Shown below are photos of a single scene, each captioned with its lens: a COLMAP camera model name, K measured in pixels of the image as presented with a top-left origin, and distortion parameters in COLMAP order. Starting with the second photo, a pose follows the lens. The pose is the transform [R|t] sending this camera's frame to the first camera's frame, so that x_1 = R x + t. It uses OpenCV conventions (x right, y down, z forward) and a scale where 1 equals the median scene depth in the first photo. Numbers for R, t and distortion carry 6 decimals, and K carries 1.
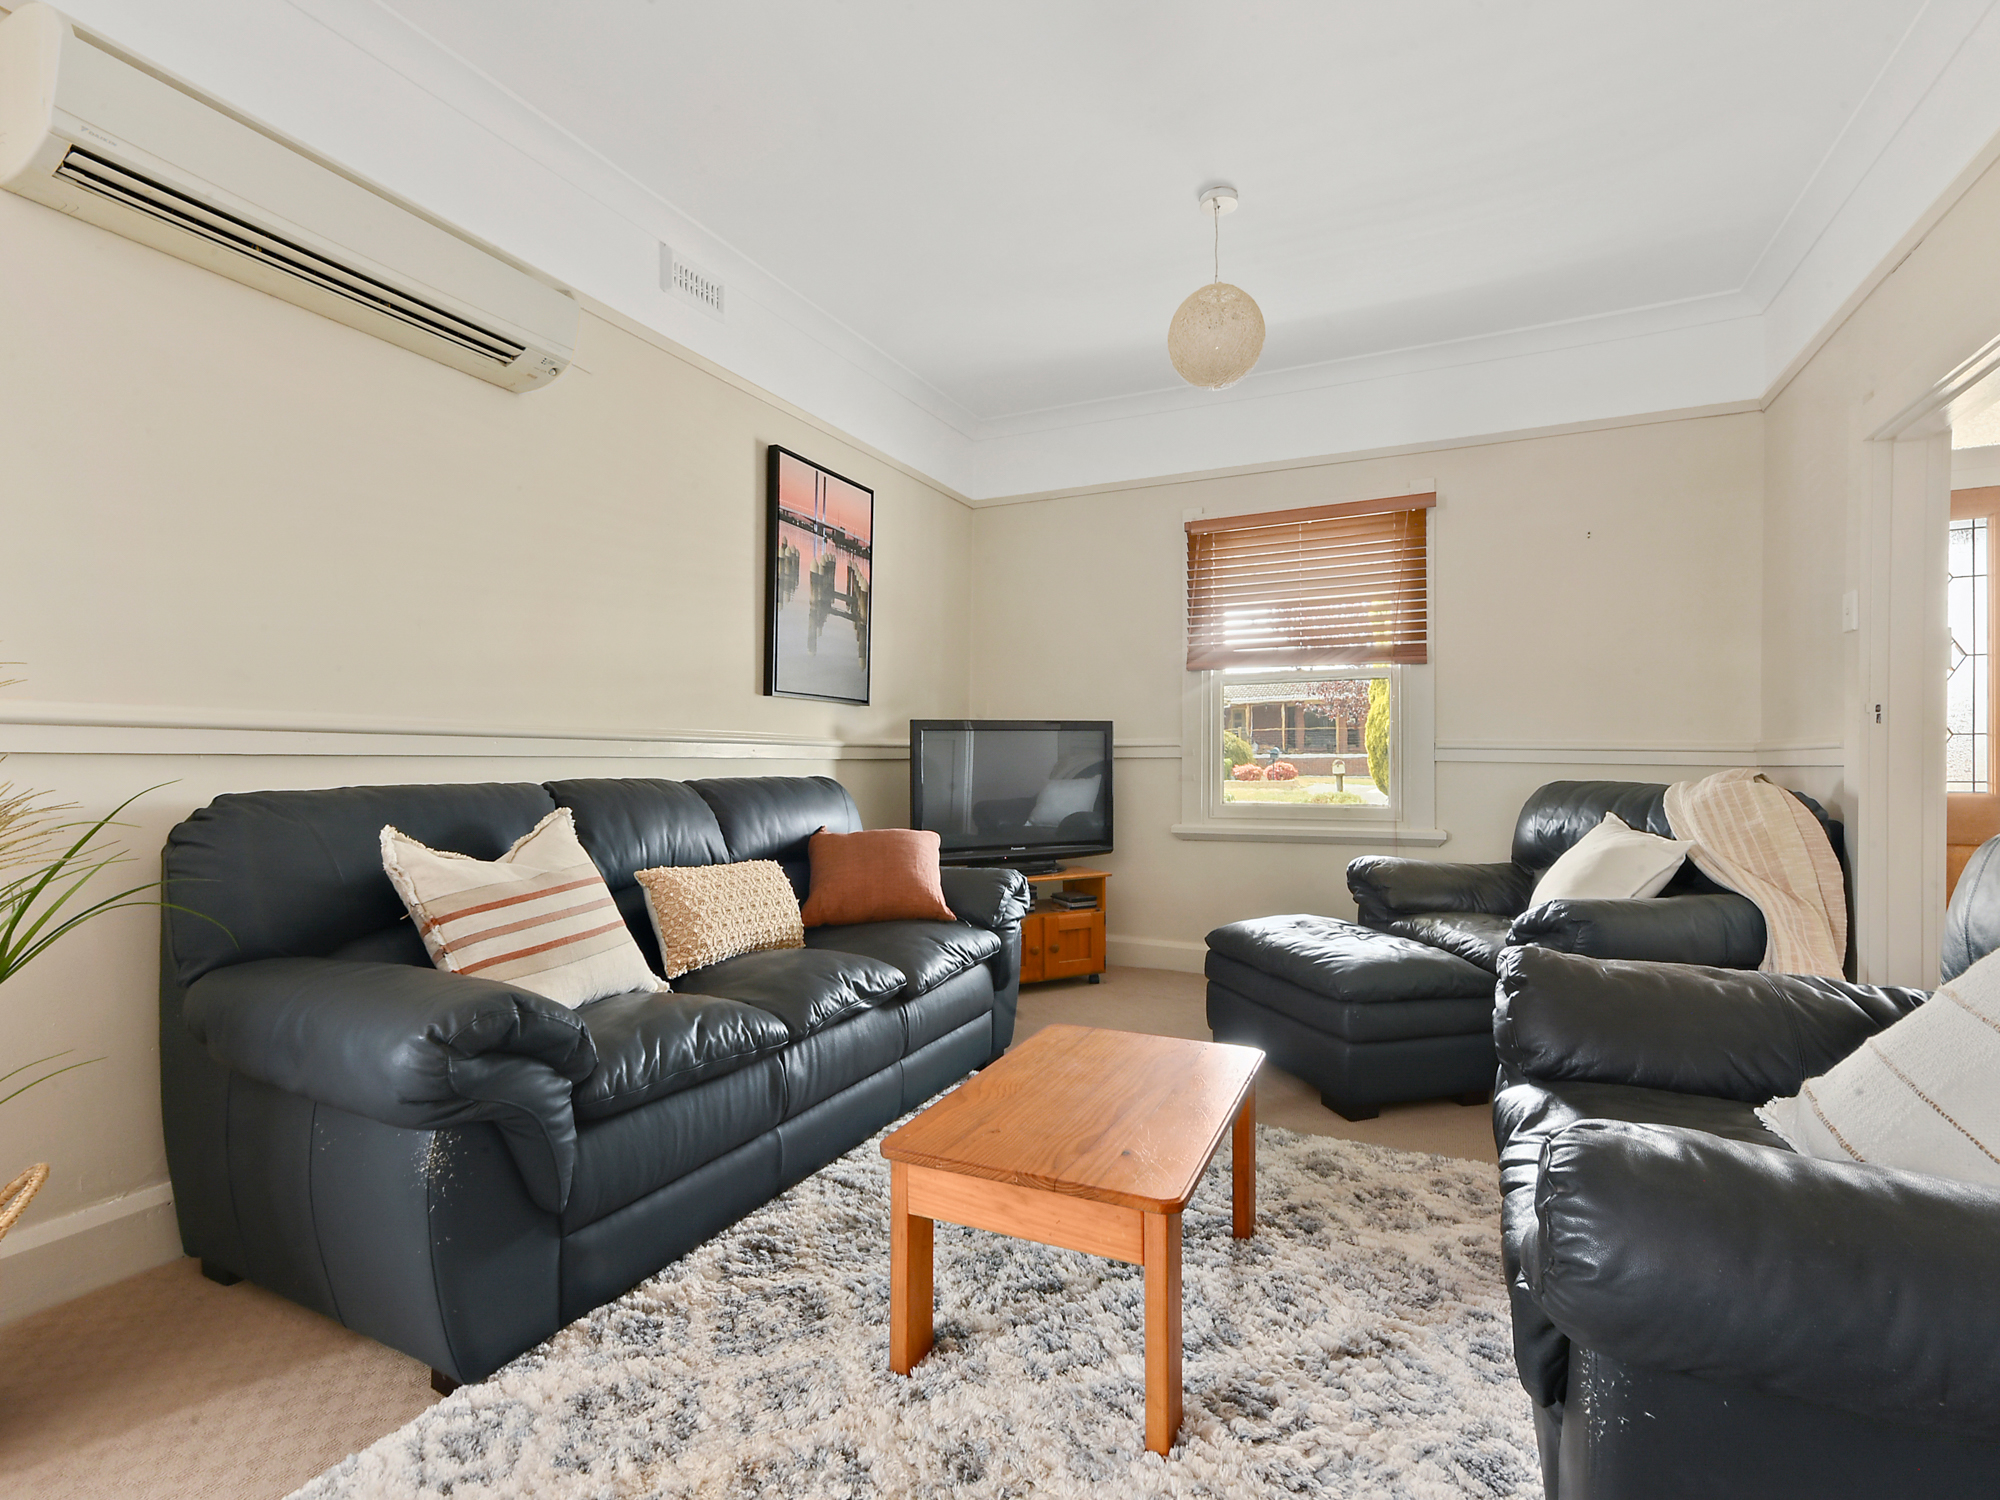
lens RADIAL K [[932.7, 0, 1006.8], [0, 932.7, 770.0], [0, 0, 1]] dist [0.000250, -0.000086]
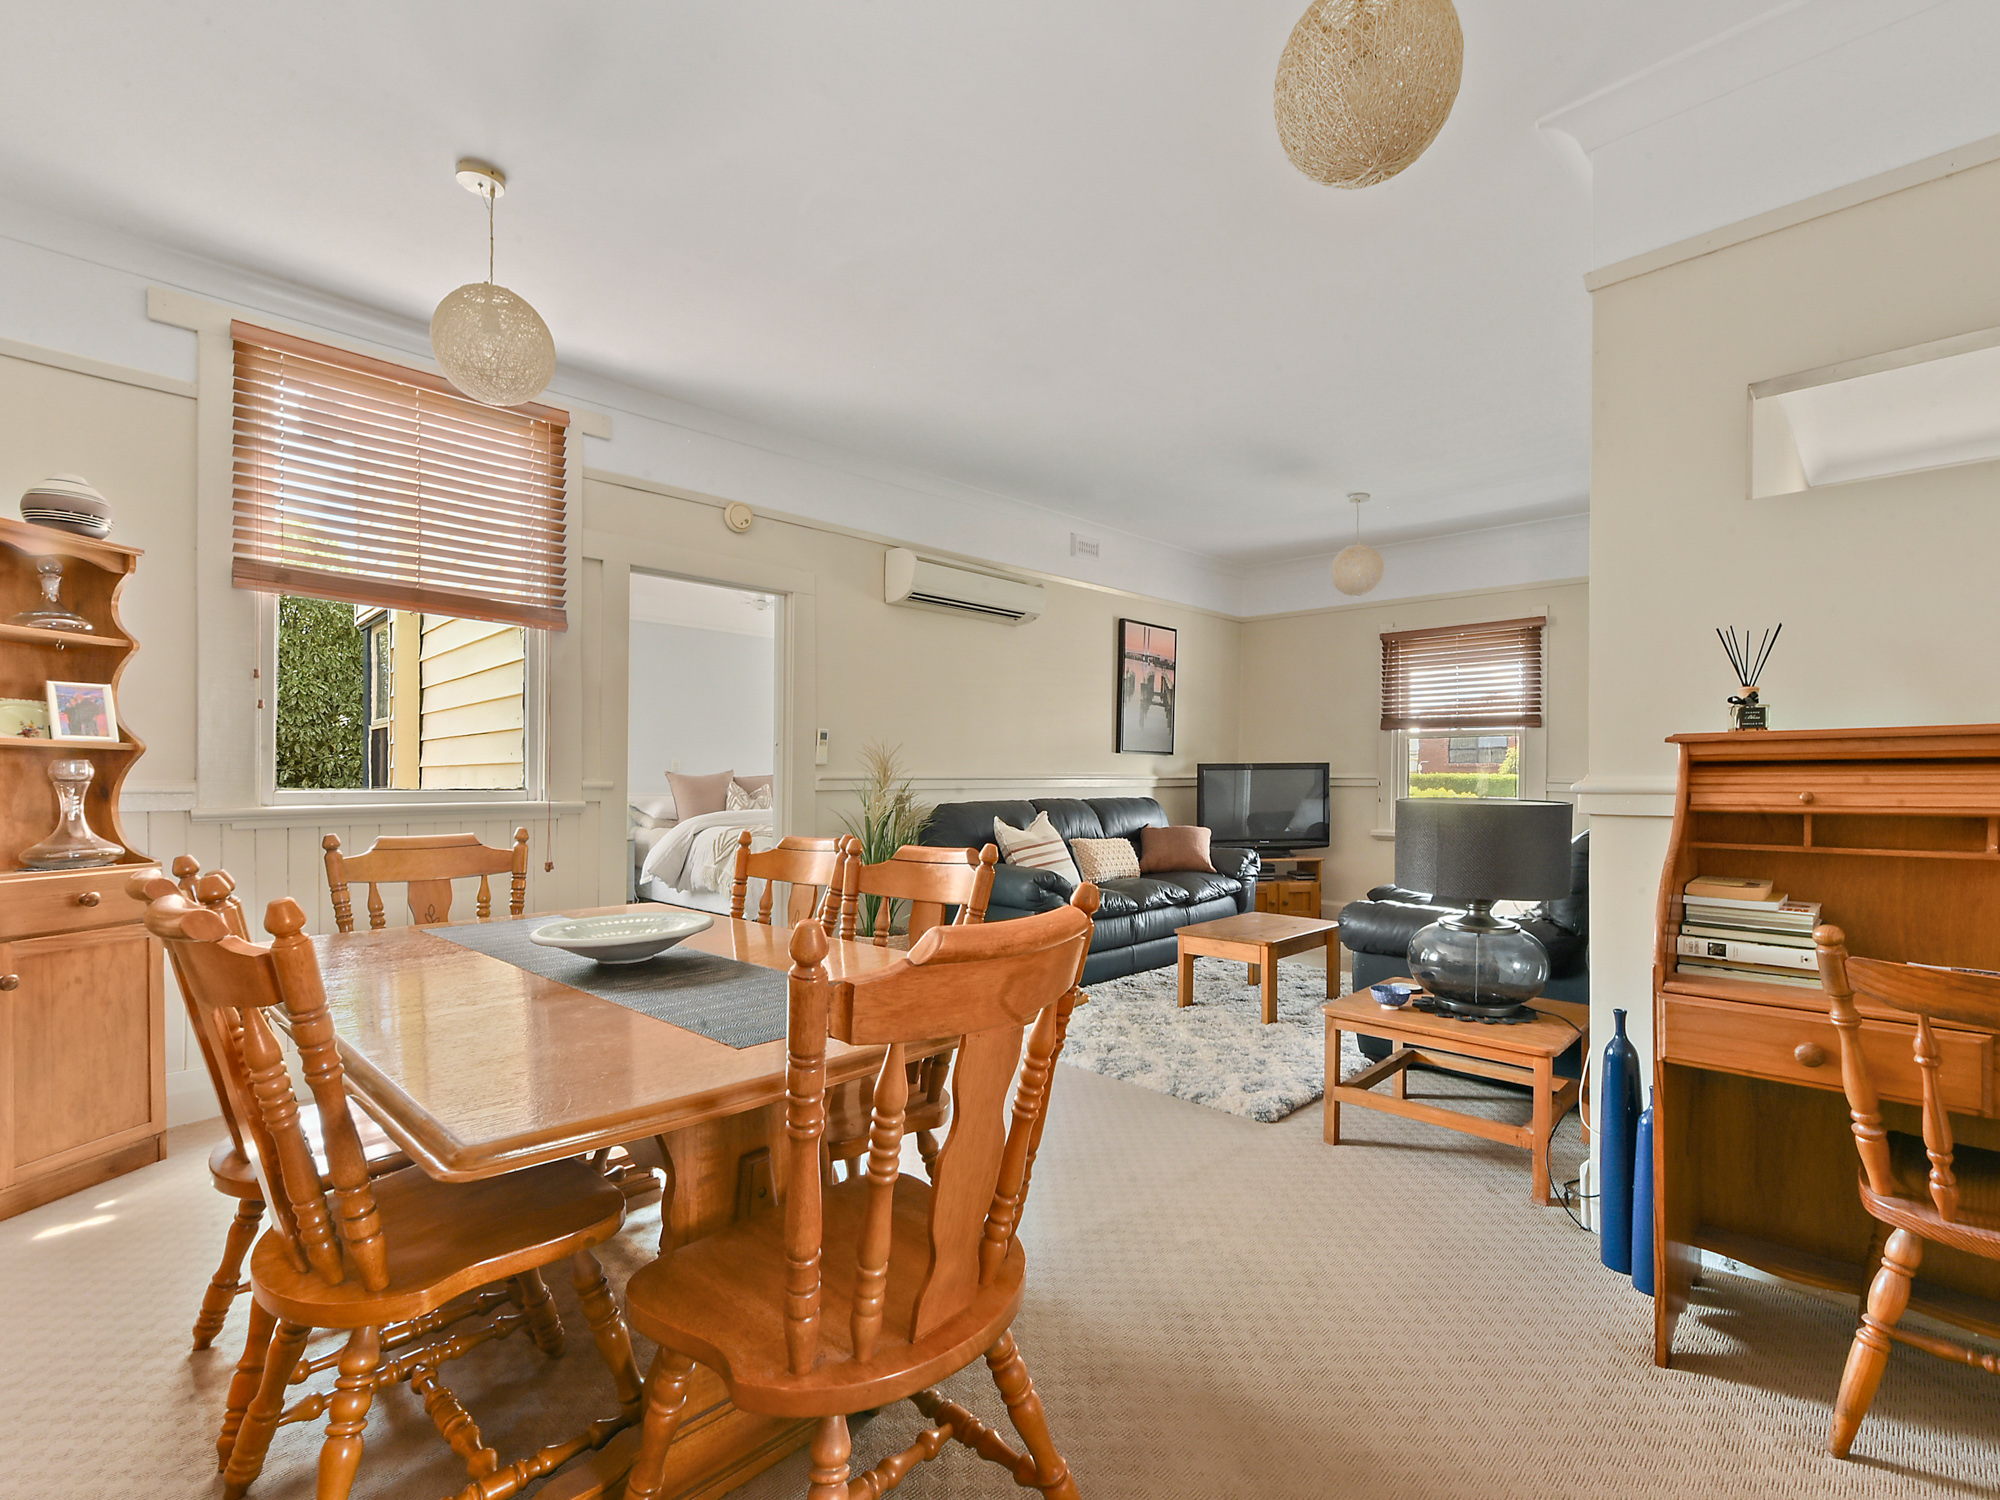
lens RADIAL K [[932.7, 0, 1006.8], [0, 932.7, 770.0], [0, 0, 1]] dist [0.000250, -0.000086]
pose [[0.947684, 0.004565, -0.319176, 0.141460], [-0.008411, 0.999908, -0.010671, -0.027565], [0.319098, 0.012797, 0.947635, -0.929115]]
